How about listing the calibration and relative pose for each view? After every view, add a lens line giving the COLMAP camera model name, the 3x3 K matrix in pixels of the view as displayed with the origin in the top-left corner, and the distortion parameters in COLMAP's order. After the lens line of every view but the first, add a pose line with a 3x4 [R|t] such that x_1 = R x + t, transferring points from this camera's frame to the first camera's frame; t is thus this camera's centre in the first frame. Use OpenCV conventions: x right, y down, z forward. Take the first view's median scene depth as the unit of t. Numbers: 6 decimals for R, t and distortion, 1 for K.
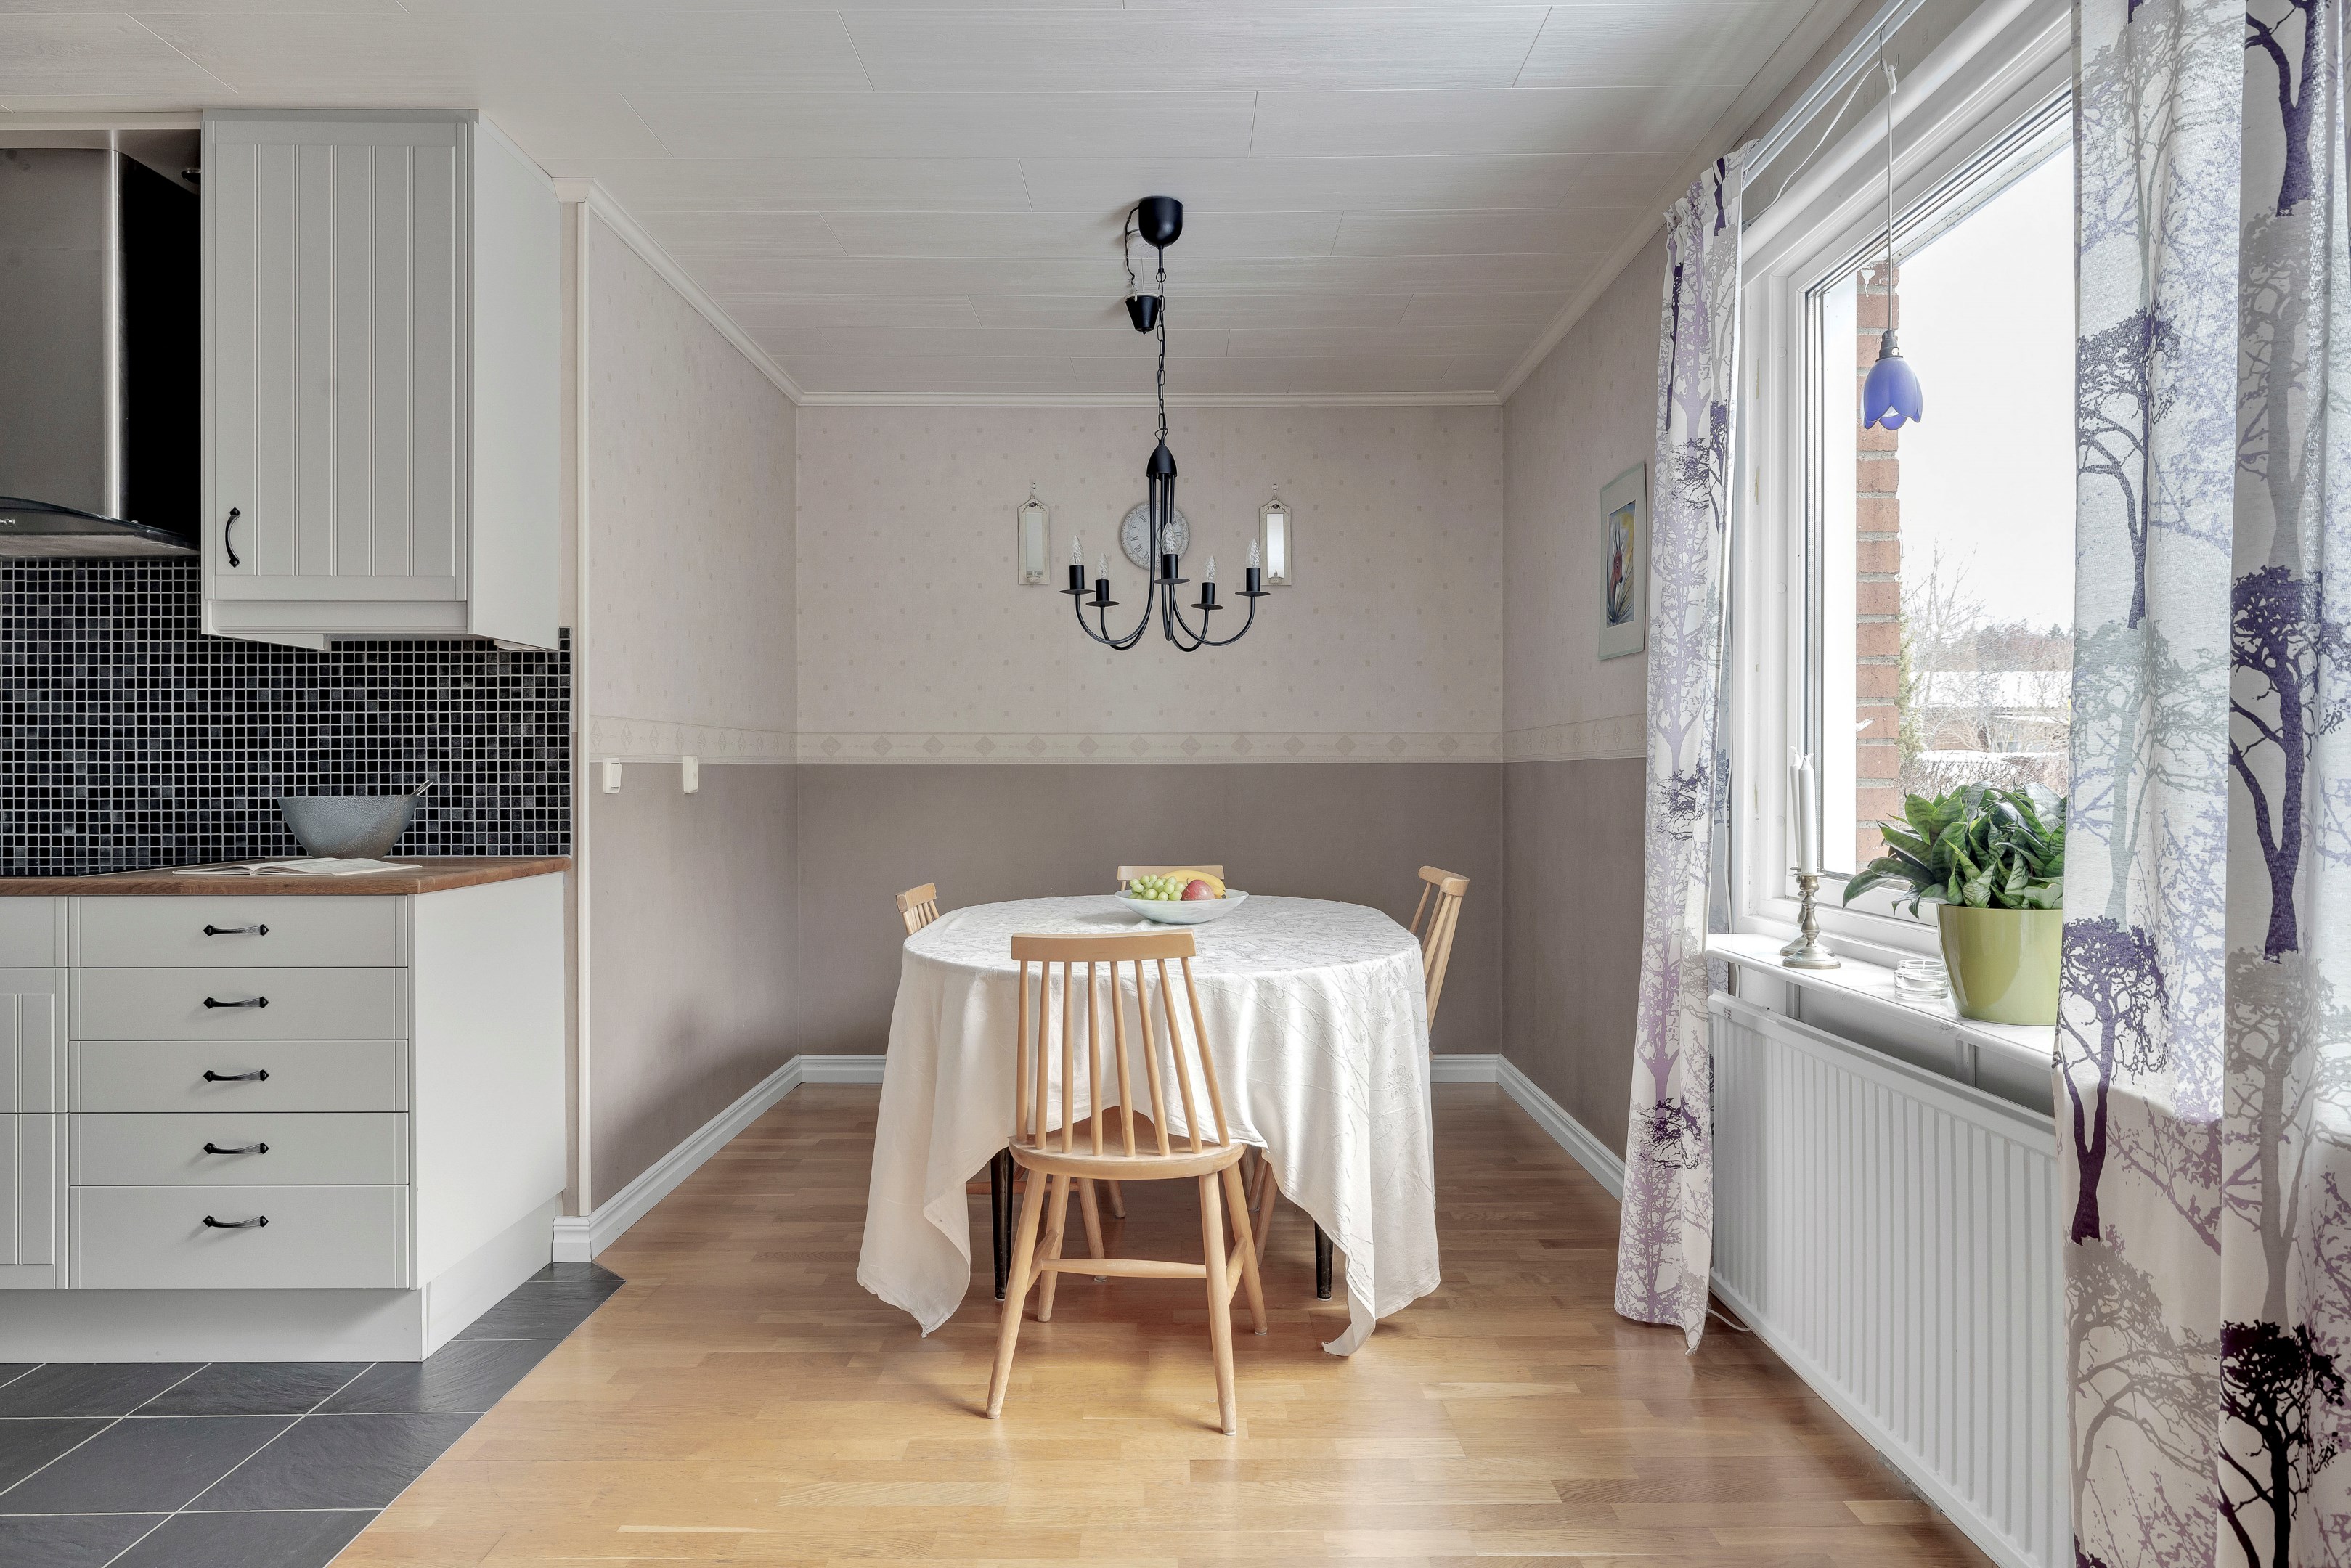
lens RADIAL K [[1317.7, 0, 1183.1], [0, 1317.7, 764.0], [0, 0, 1]] dist [0.000547, 0.000432]
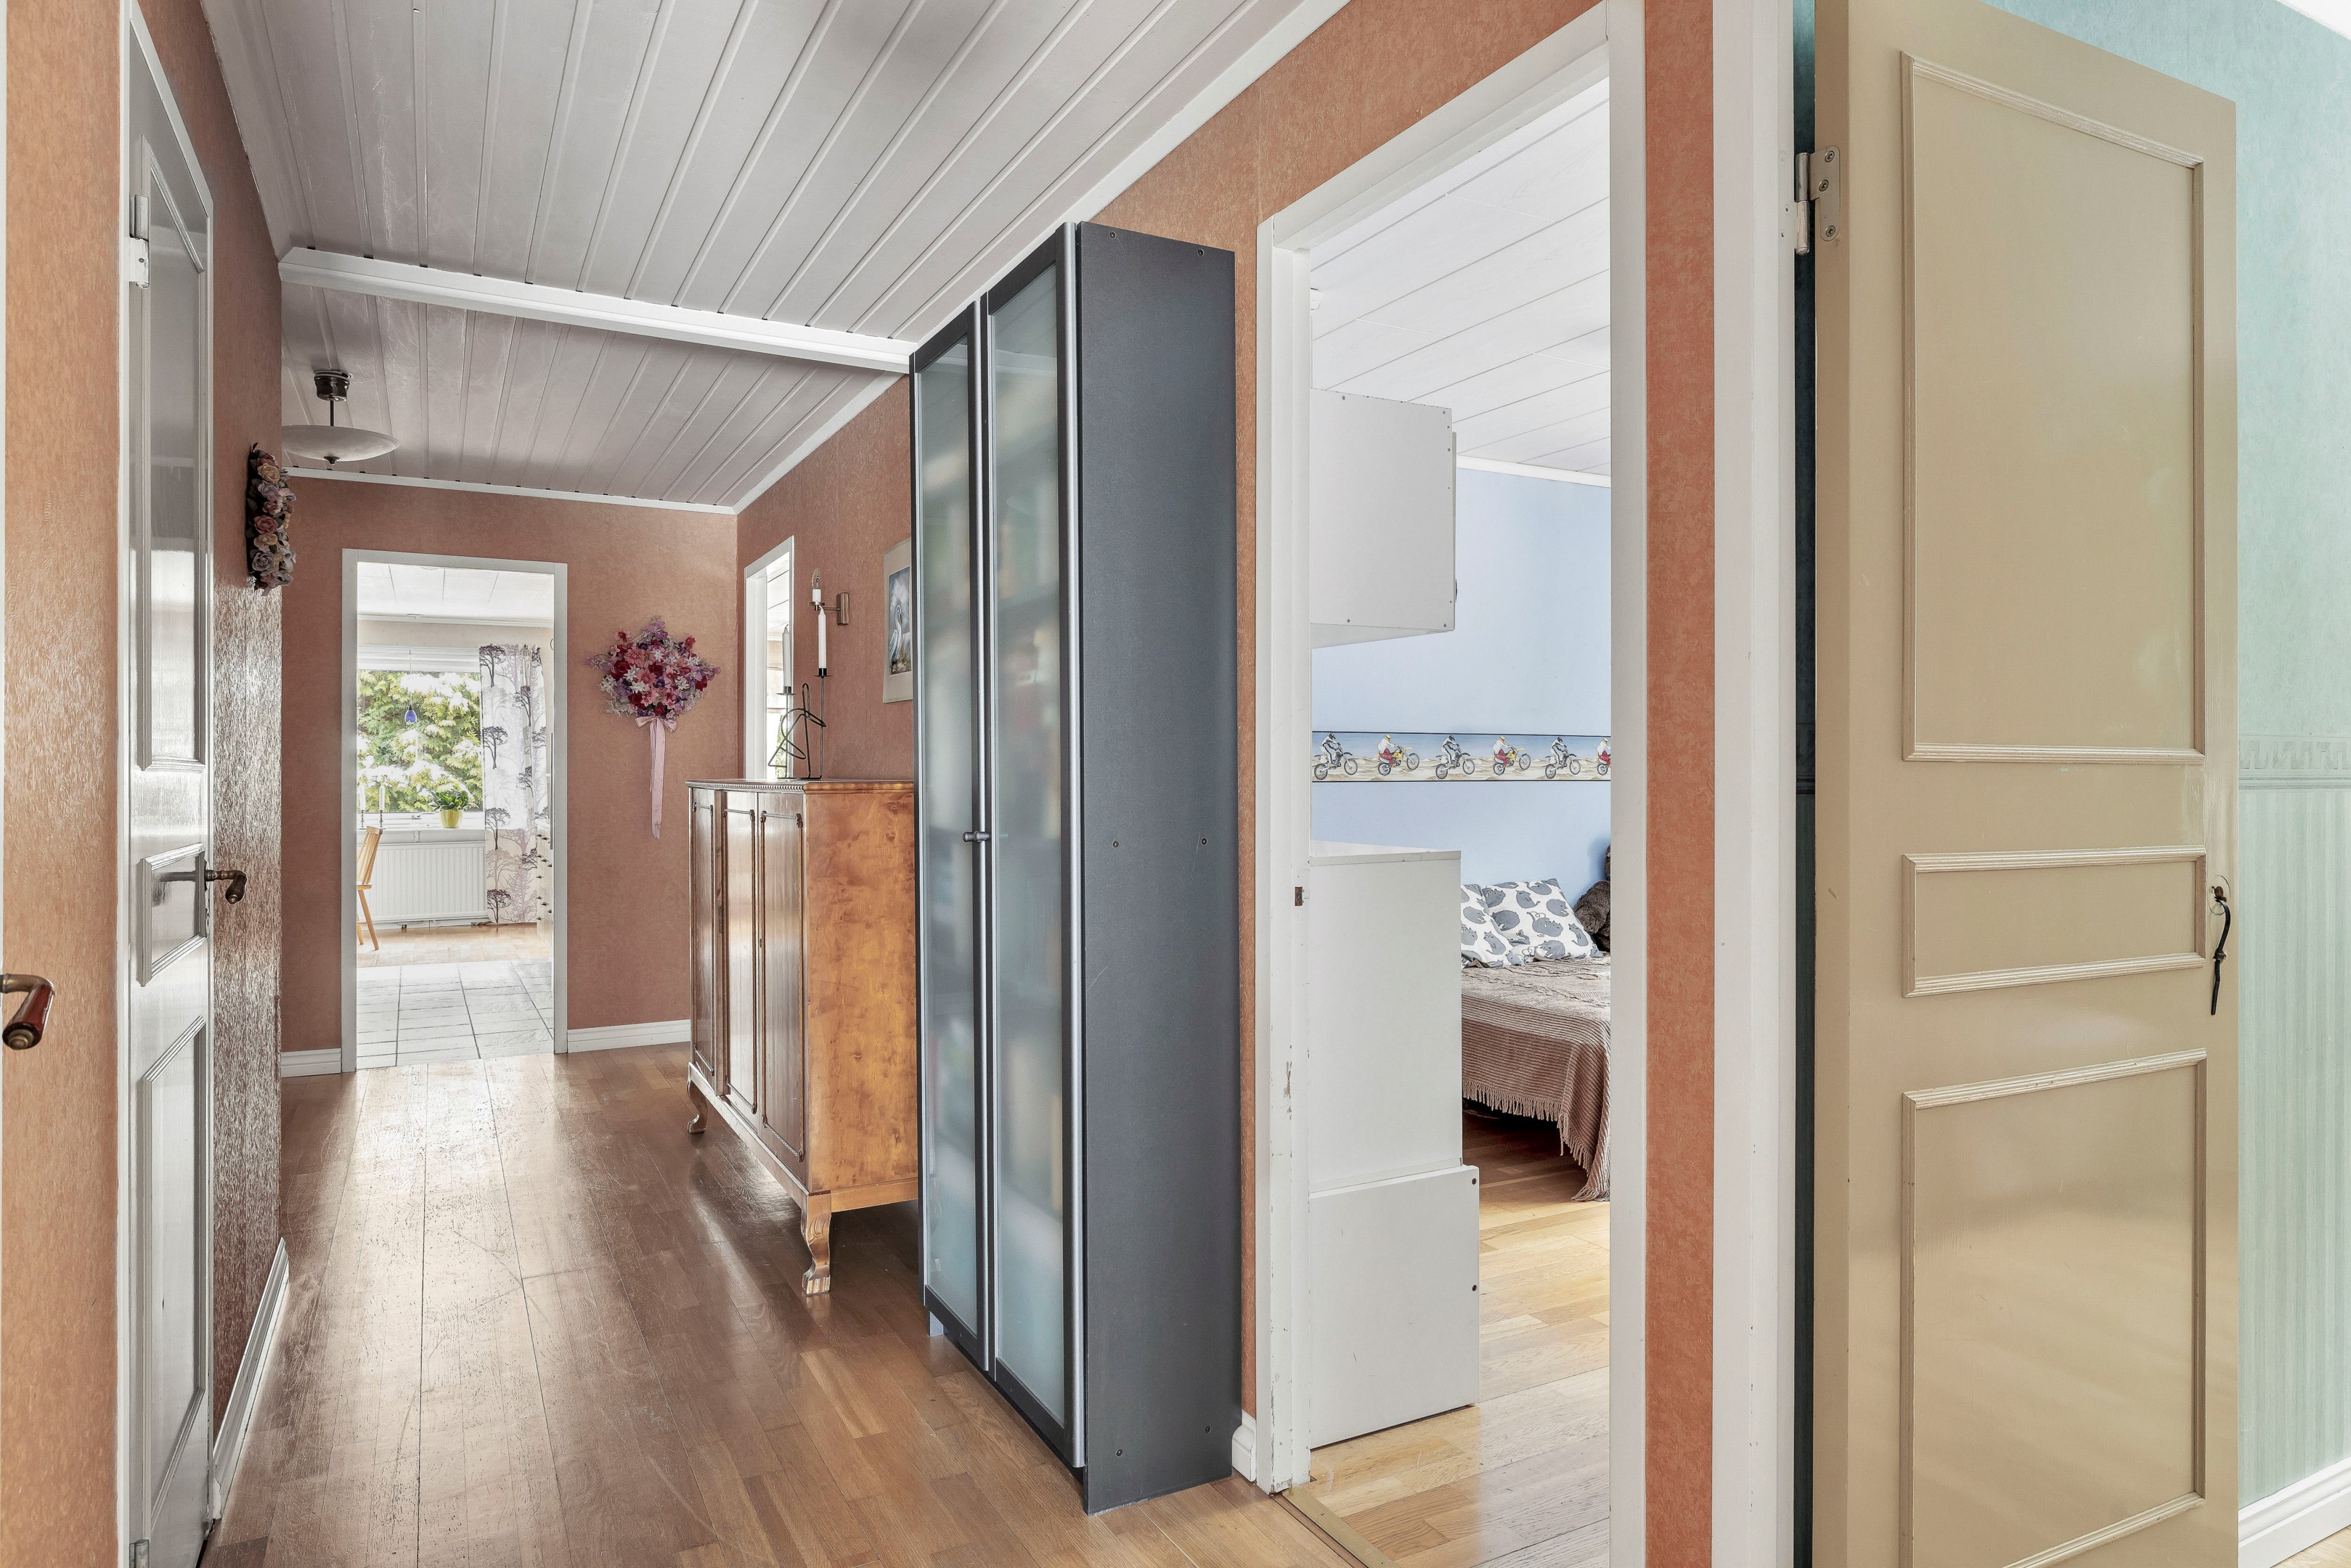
lens RADIAL K [[1396.7, 0, 1169.9], [0, 1396.7, 778.2], [0, 0, 1]] dist [-0.000508, 0.000593]
pose [[-0.445211, -0.001416, 0.895425, -4.470278], [-0.007425, 0.999970, -0.002111, -0.033425], [-0.895395, -0.007588, -0.445208, 0.607075]]
